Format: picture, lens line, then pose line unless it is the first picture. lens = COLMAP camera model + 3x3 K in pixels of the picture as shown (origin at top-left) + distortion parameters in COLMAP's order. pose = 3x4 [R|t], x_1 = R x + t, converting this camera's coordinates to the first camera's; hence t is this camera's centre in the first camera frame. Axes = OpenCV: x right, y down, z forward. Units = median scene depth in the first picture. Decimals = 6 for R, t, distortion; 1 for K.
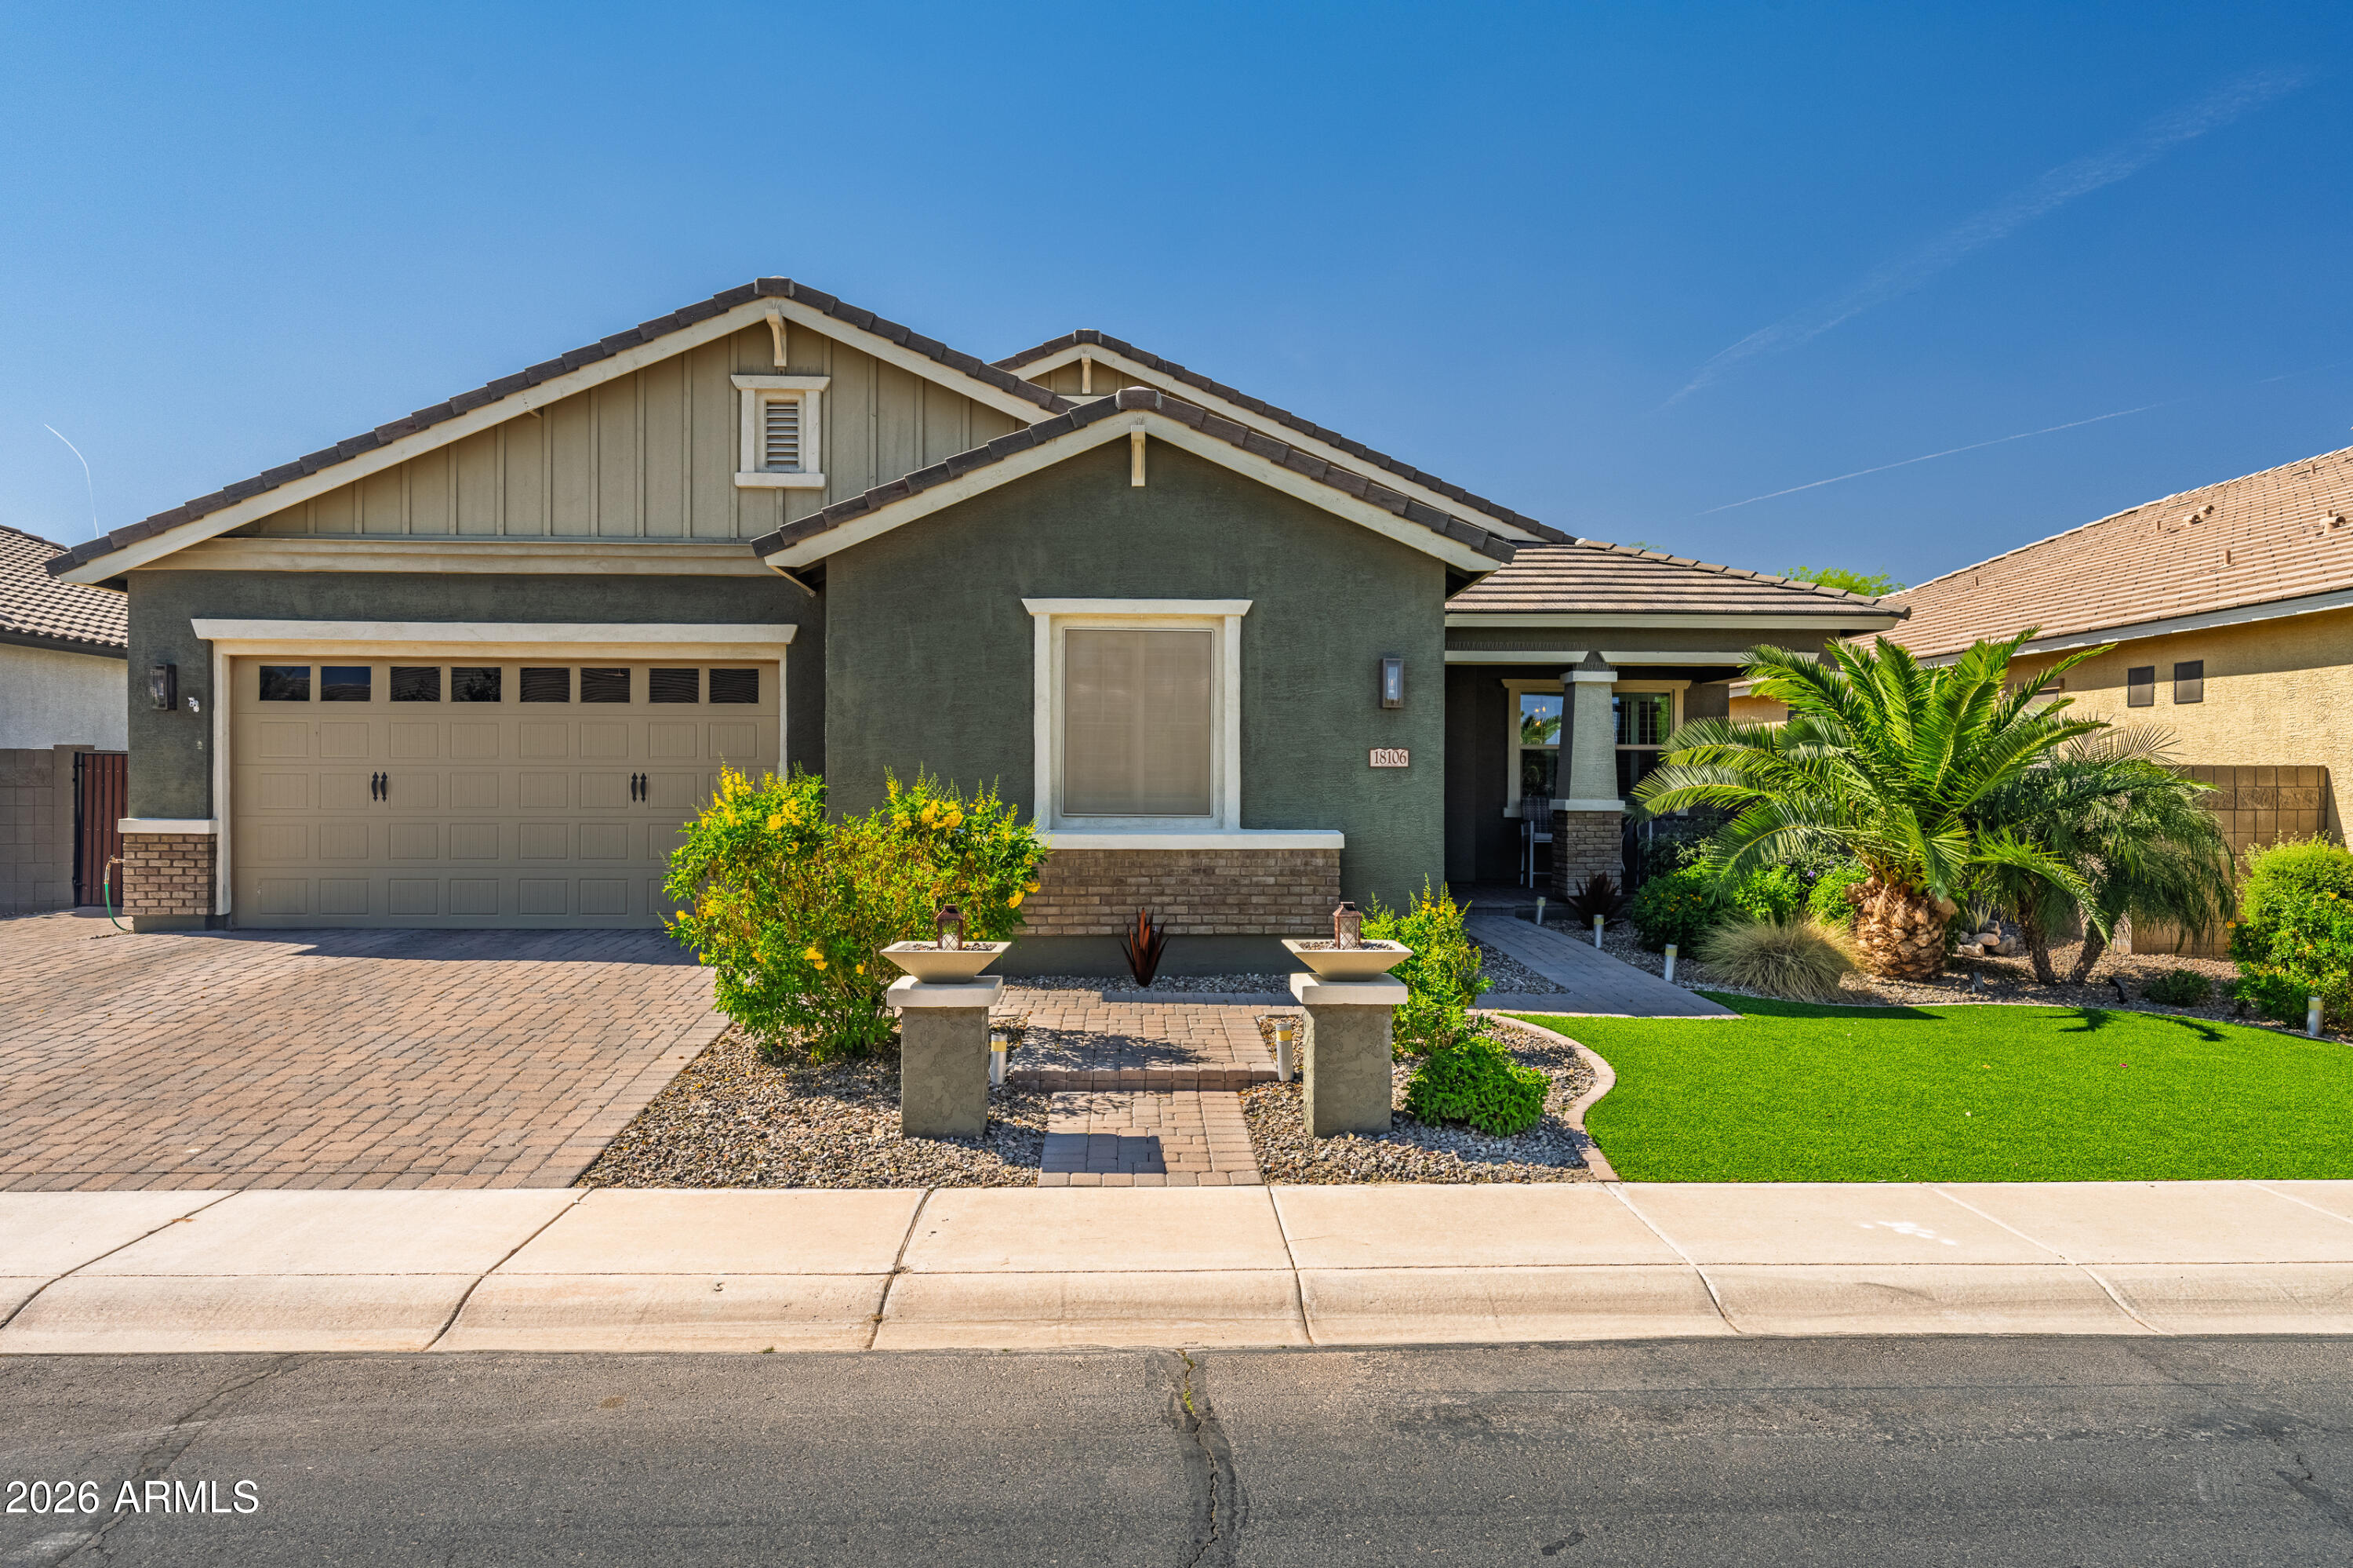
lens RADIAL K [[1559.5, 0, 1166.0], [0, 1559.5, 796.0], [0, 0, 1]] dist [0.004111, 0.003046]
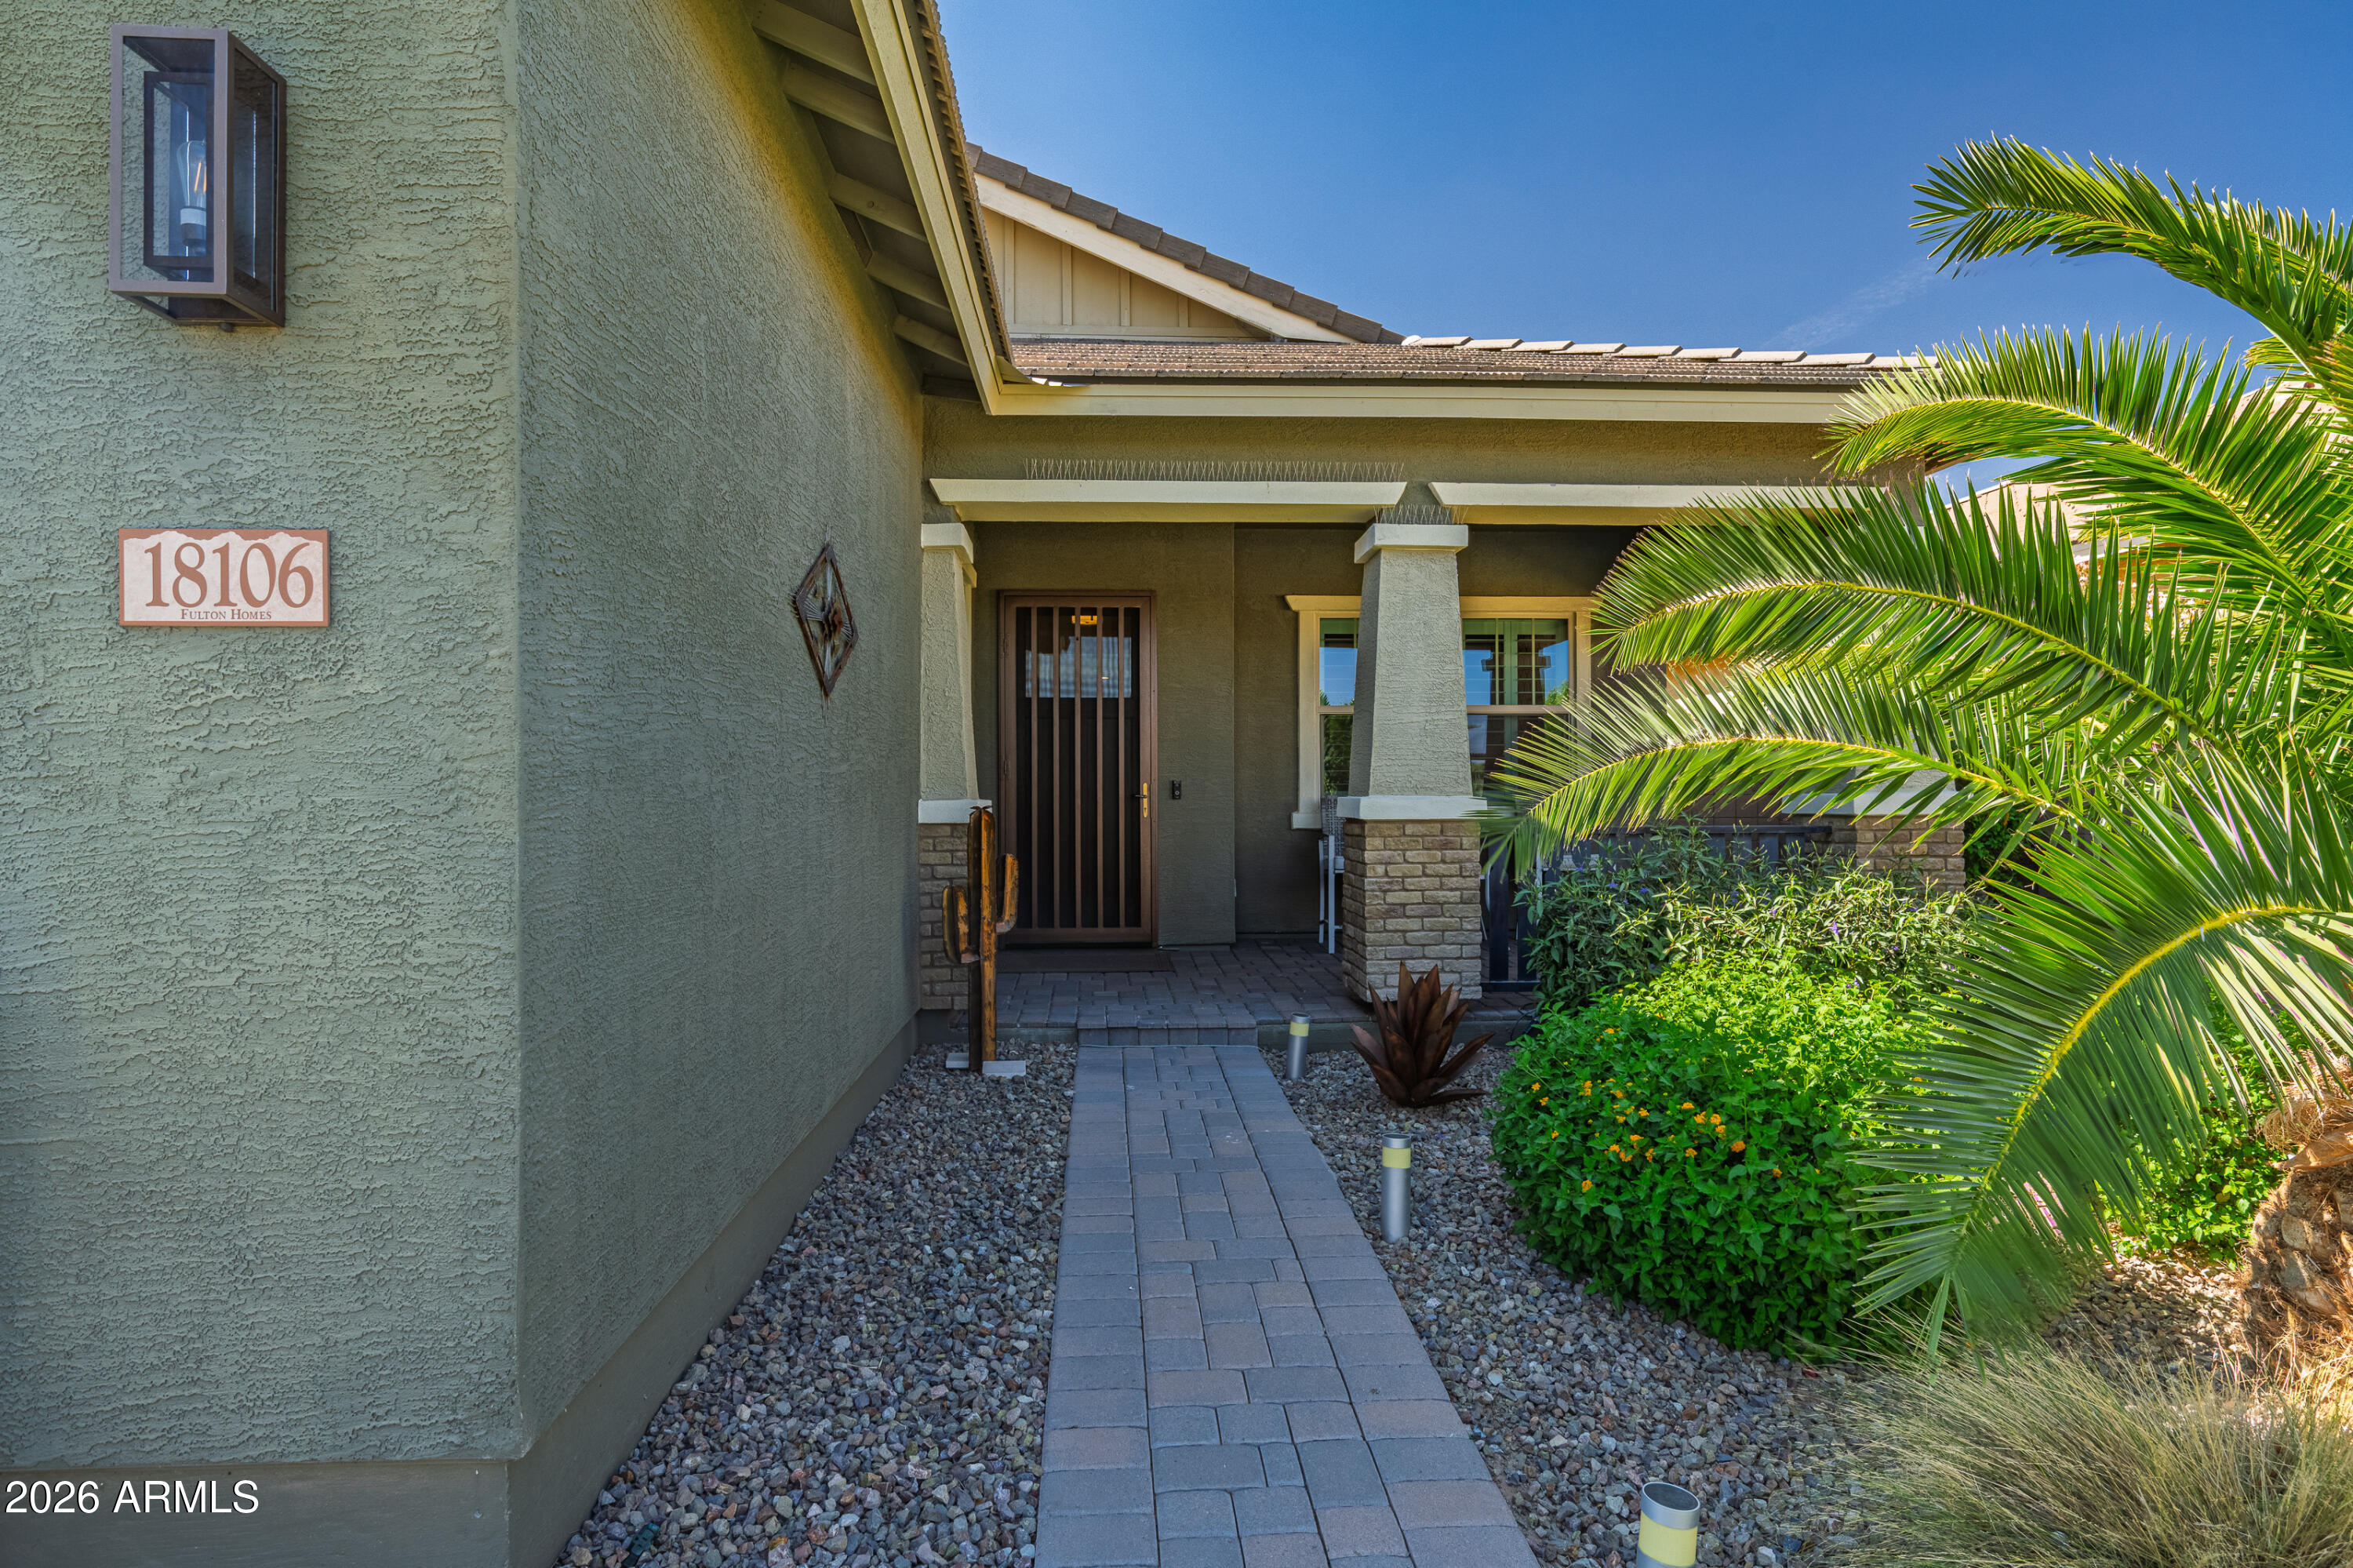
lens RADIAL K [[1232.5, 0, 1173.2], [0, 1232.5, 789.6], [0, 0, 1]] dist [0.000020, -0.001165]
pose [[0.999793, -0.007542, 0.018886, 0.241340], [0.007705, 0.999934, -0.008533, 0.003861], [-0.018821, 0.008676, 0.999785, 0.789598]]
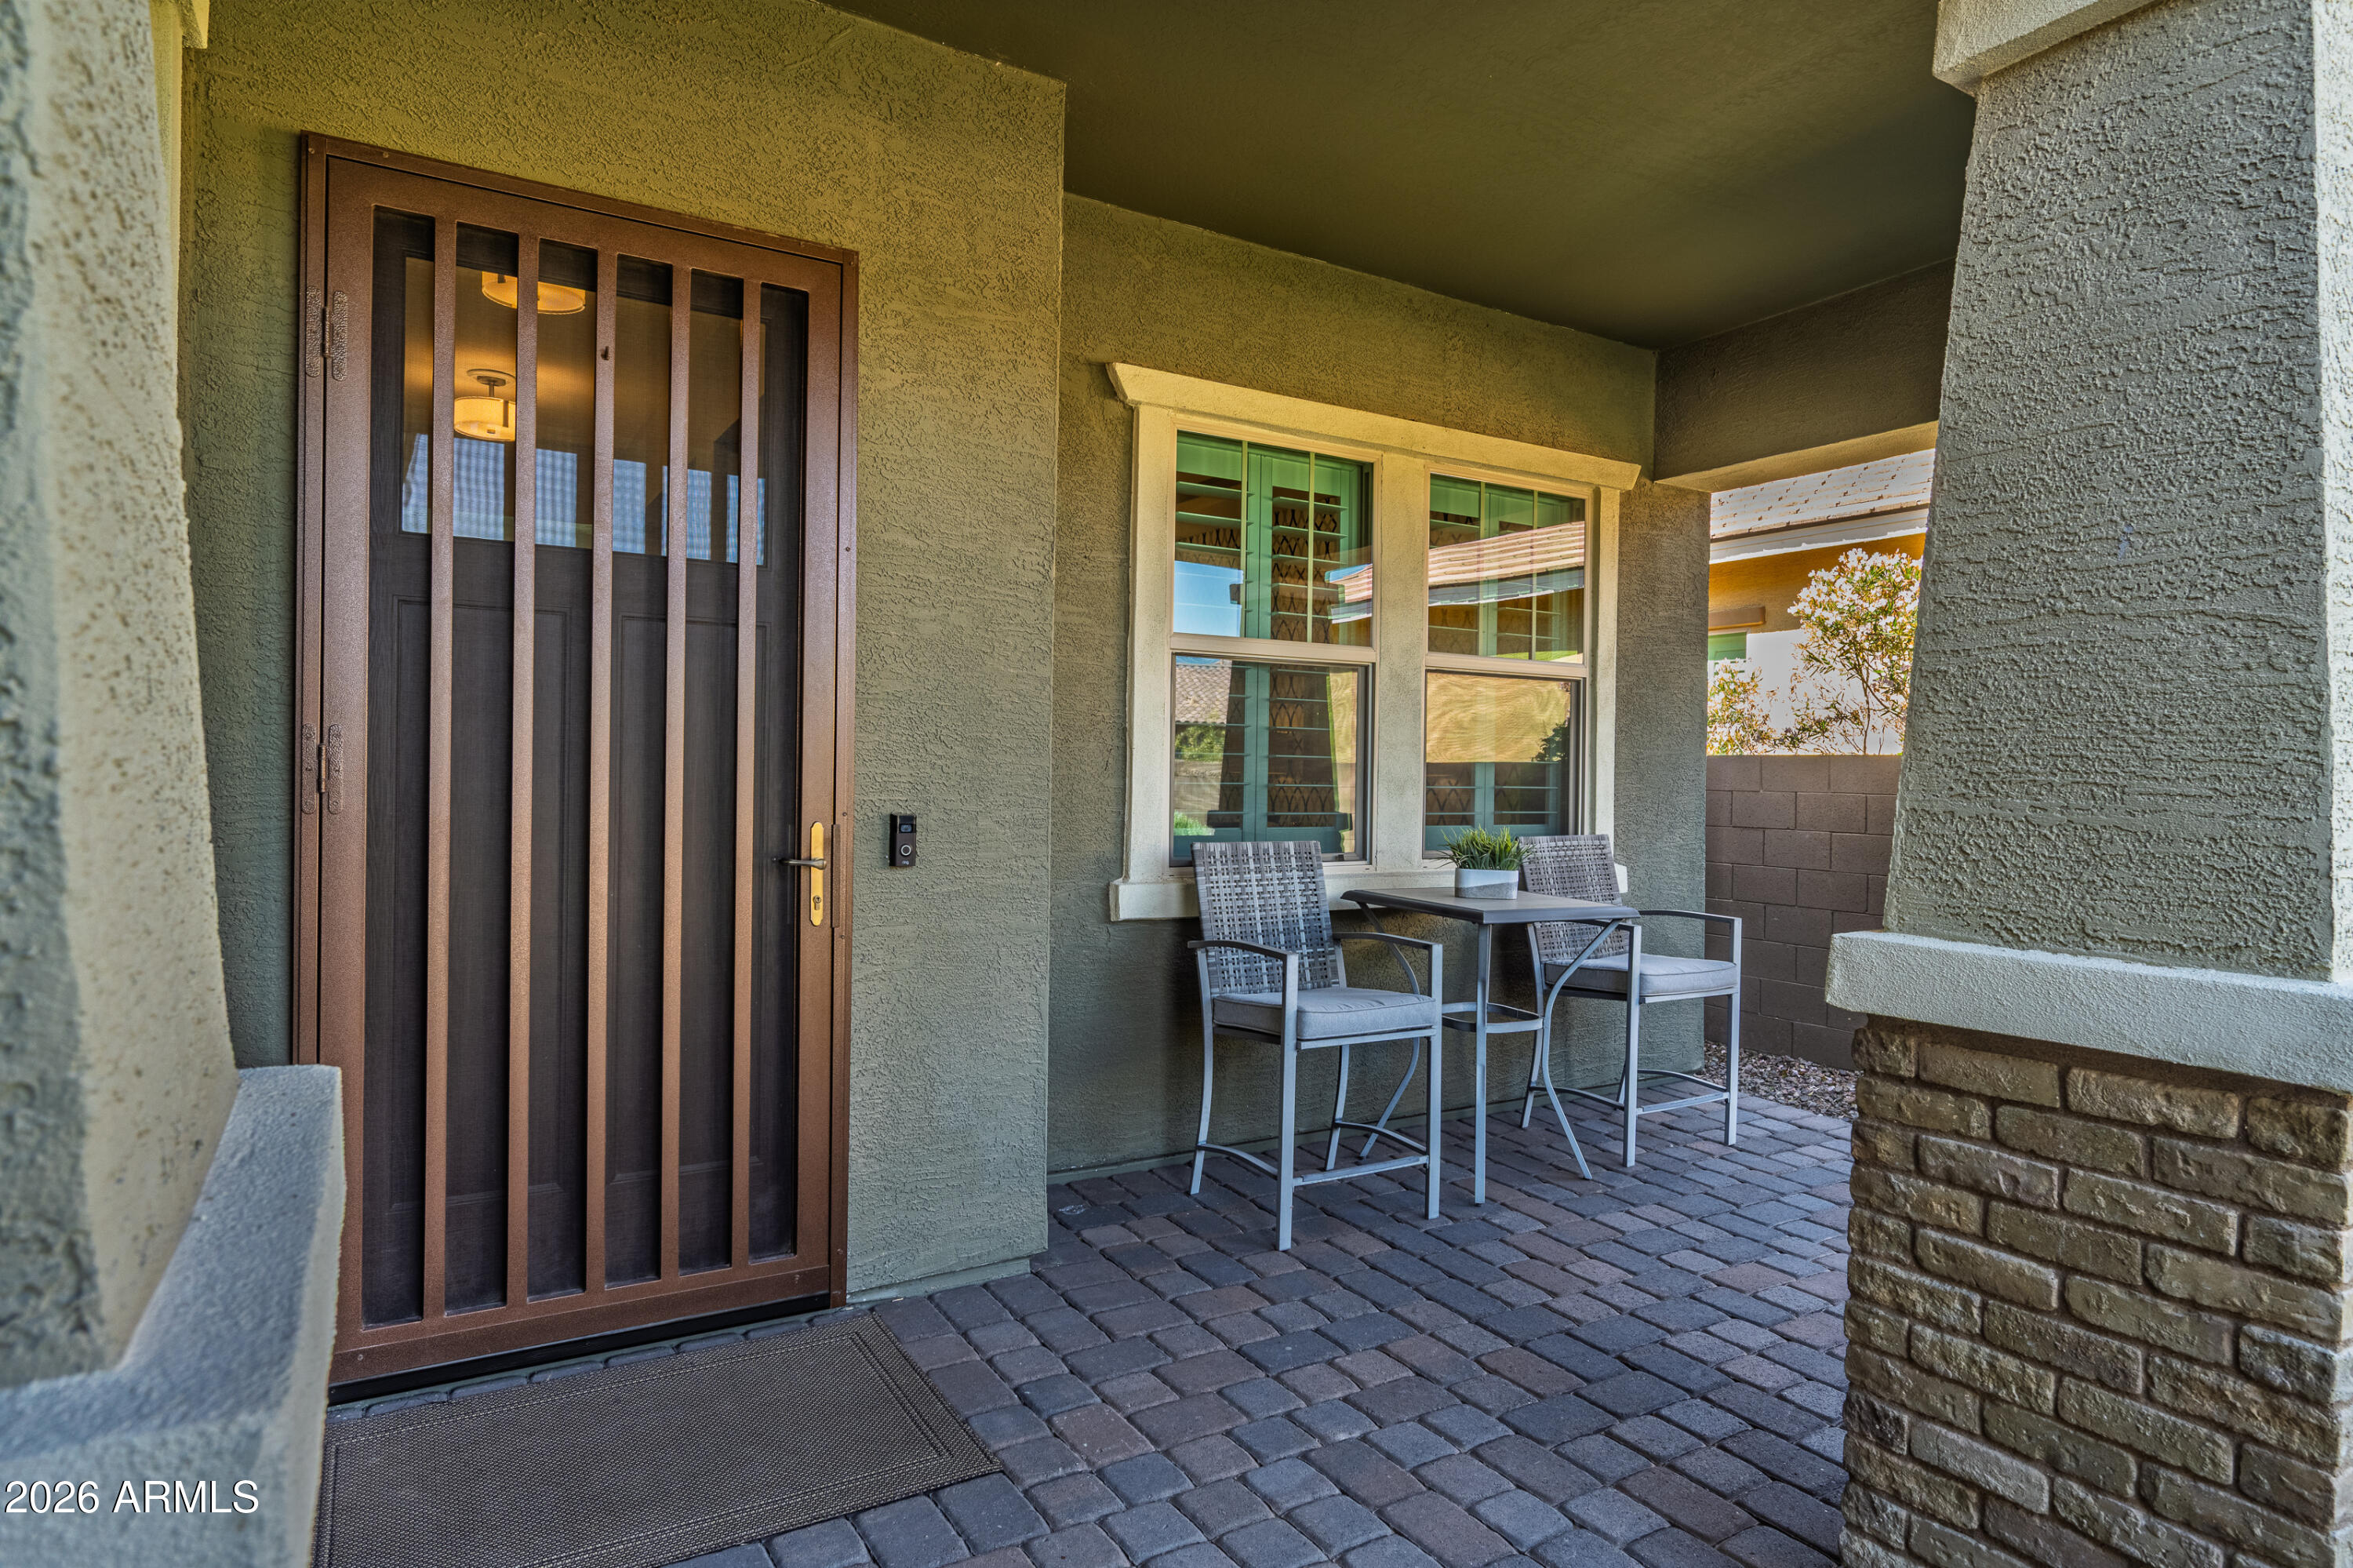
lens RADIAL K [[1308.6, 0, 1163.5], [0, 1308.6, 784.6], [0, 0, 1]] dist [-0.000402, 0.000246]
pose [[0.880353, 0.002585, 0.474312, 0.183184], [-0.006886, 0.999949, 0.007332, -0.014066], [-0.474269, -0.009721, 0.880326, 1.206077]]
